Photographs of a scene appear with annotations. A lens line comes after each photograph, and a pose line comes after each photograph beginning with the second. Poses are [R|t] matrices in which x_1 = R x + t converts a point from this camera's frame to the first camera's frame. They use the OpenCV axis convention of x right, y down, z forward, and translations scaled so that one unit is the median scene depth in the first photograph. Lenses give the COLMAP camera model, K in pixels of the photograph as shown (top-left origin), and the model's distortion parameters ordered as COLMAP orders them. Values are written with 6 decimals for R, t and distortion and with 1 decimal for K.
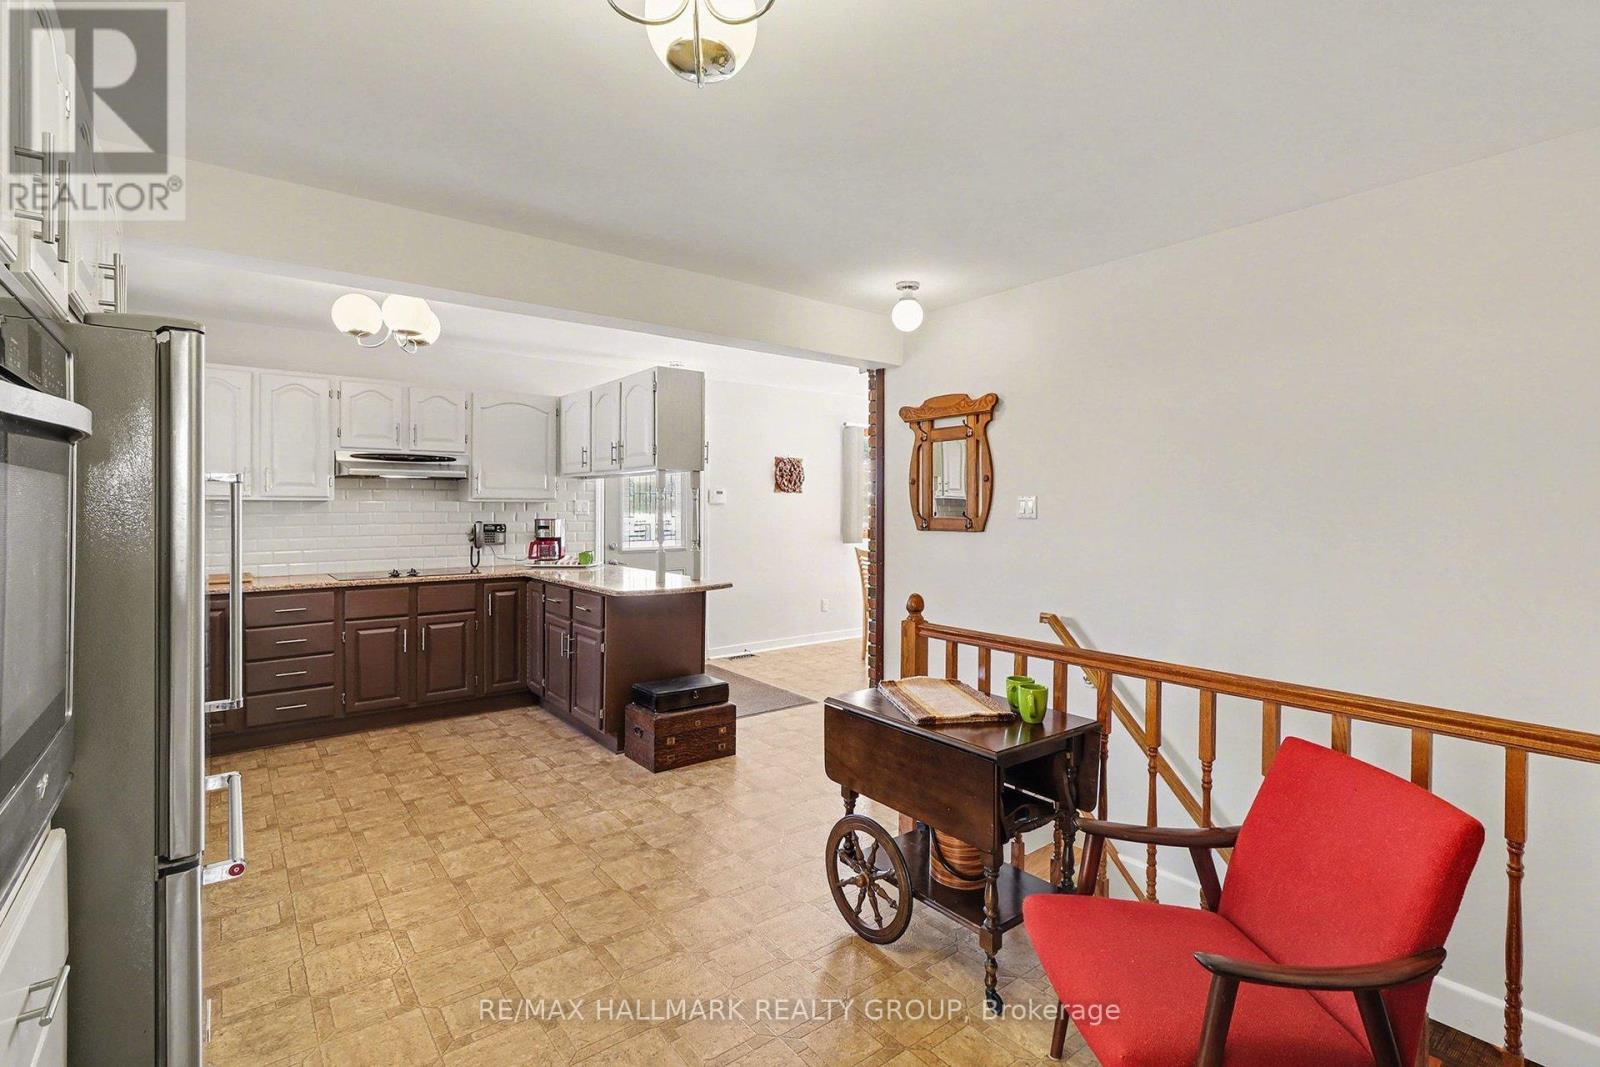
lens RADIAL K [[756.9, 0, 800.2], [0, 756.9, 516.9], [0, 0, 1]] dist [-0.001212, -0.000253]
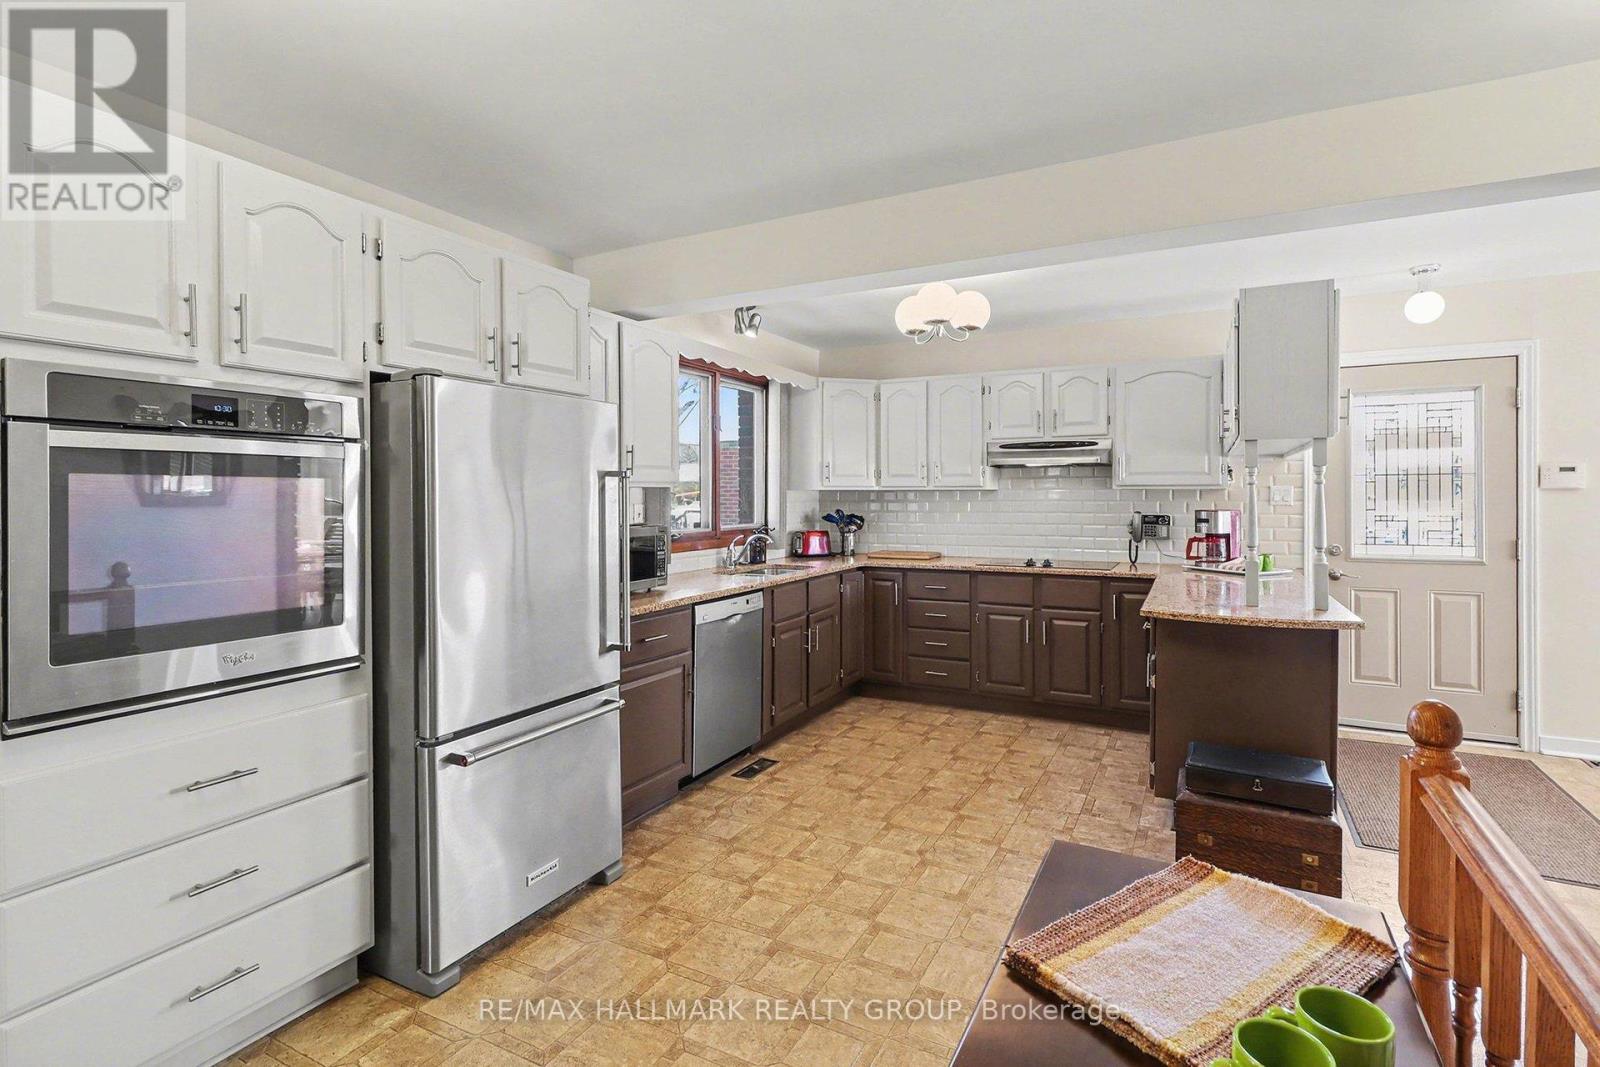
lens RADIAL K [[756.9, 0, 807.9], [0, 756.9, 504.3], [0, 0, 1]] dist [-0.001212, -0.000253]
pose [[0.412333, 0.009396, -0.910985, 0.261298], [-0.009281, 0.999938, 0.006113, -0.005165], [0.910986, 0.005934, 0.412395, 0.343640]]
